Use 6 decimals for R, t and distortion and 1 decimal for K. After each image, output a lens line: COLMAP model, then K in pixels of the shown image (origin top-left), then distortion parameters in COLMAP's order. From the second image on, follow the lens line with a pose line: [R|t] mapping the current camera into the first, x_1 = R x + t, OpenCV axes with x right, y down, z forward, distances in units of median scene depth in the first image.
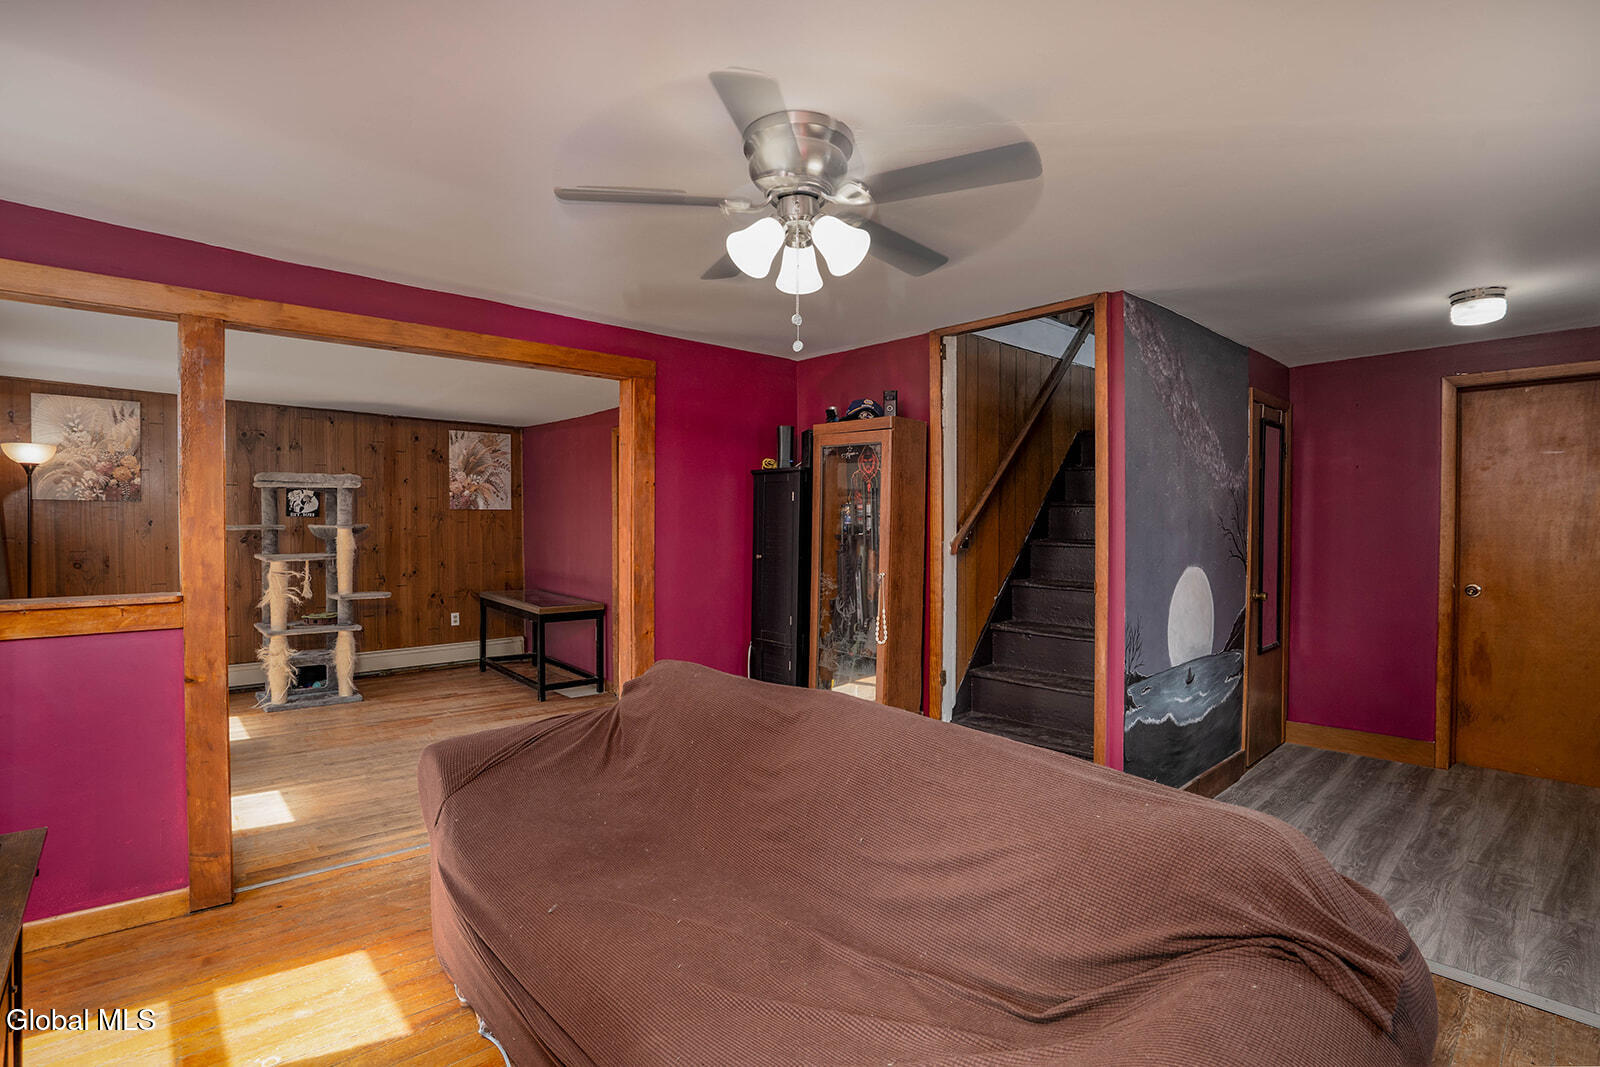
lens RADIAL K [[749.2, 0, 799.1], [0, 749.2, 538.0], [0, 0, 1]] dist [-0.056153, 0.022260]
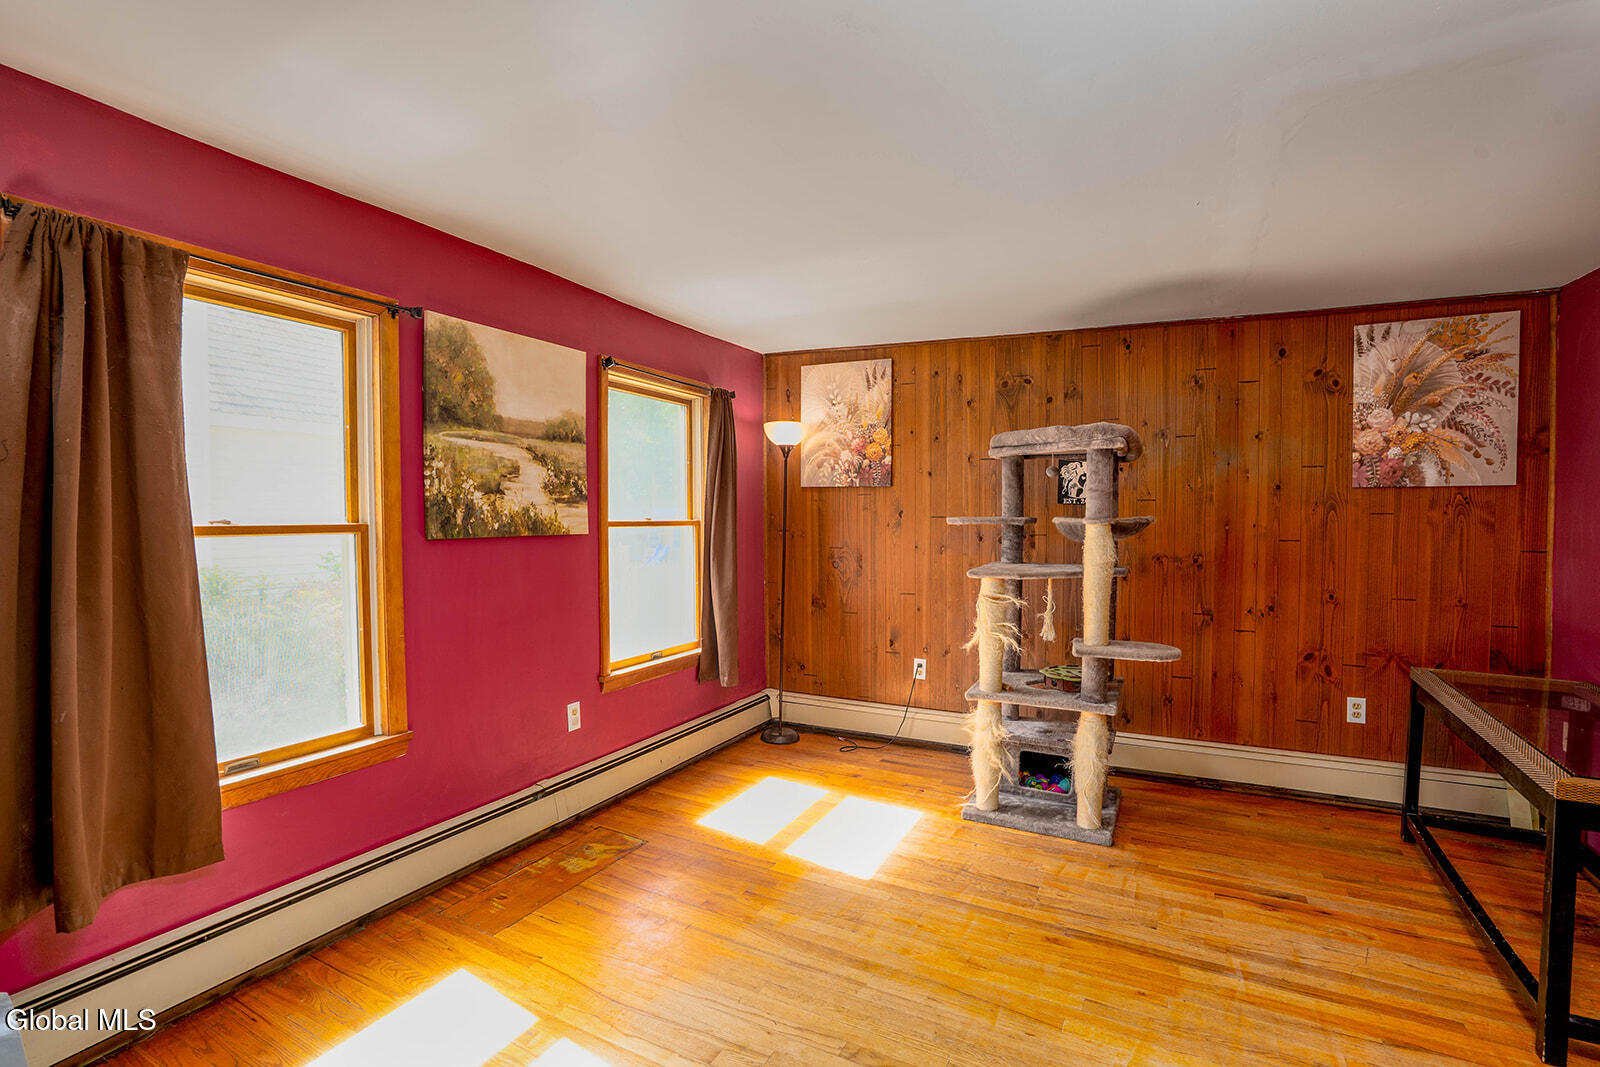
lens RADIAL K [[749.2, 0, 799.1], [0, 749.2, 538.0], [0, 0, 1]] dist [-0.056153, 0.022260]
pose [[0.351923, 0.030432, -0.935534, -0.177098], [-0.019709, 0.999491, 0.025099, -0.012154], [0.935821, 0.009605, 0.352344, 0.589827]]
